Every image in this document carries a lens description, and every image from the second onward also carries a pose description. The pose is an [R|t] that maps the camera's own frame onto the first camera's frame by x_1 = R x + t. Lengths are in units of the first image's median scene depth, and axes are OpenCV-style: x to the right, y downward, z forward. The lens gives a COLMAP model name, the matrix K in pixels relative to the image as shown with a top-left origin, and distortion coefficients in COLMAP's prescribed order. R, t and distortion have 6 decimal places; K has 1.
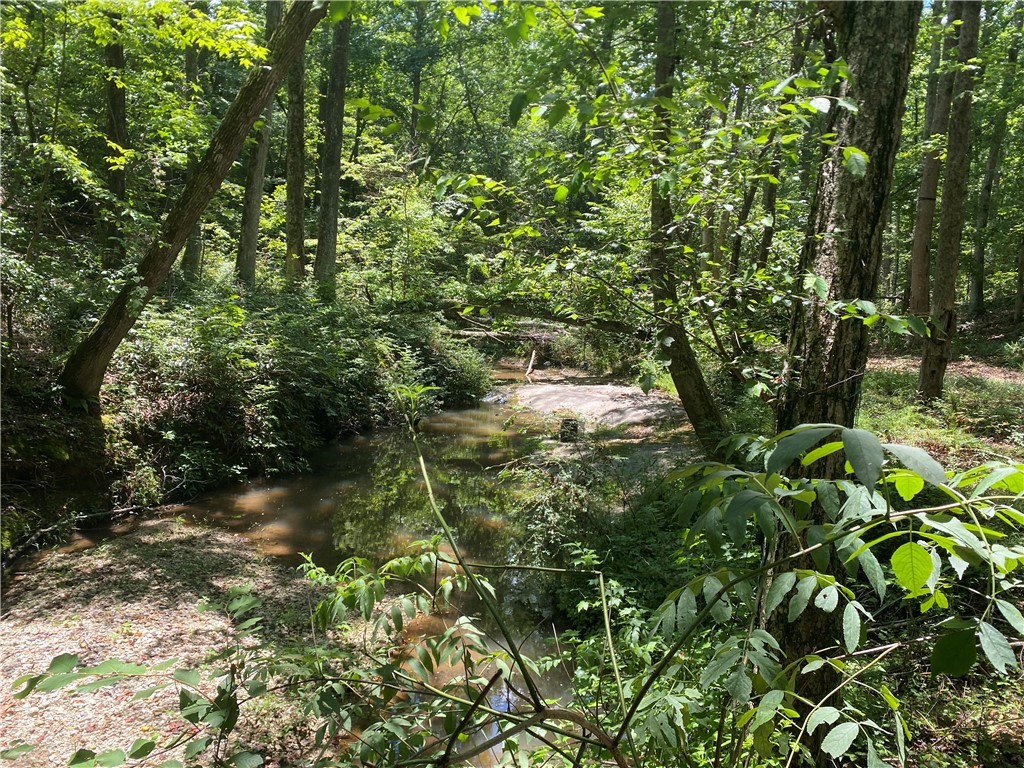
lens RADIAL K [[794.4, 0, 508.1], [0, 794.4, 389.8], [0, 0, 1]] dist [0.044909, -0.005366]
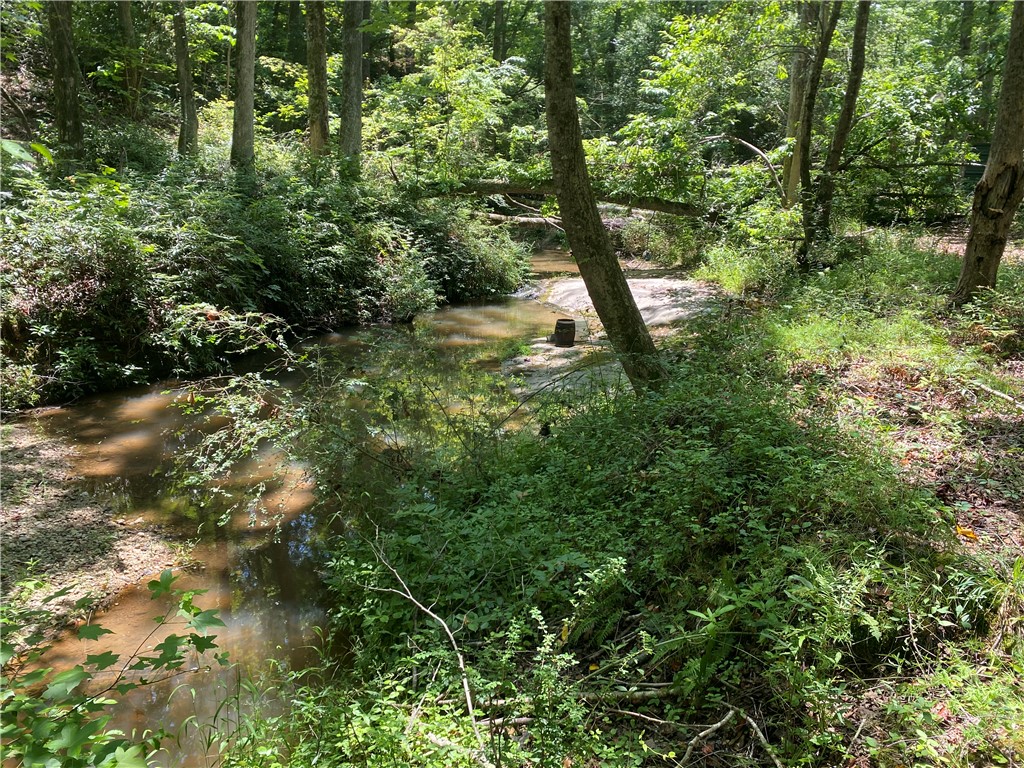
lens RADIAL K [[794.4, 0, 508.1], [0, 794.4, 389.8], [0, 0, 1]] dist [0.044909, -0.005366]
pose [[0.979156, 0.033275, -0.200367, 0.157532], [-0.006503, 0.991119, 0.132819, 0.000093], [0.203007, -0.128747, 0.970676, 0.132151]]
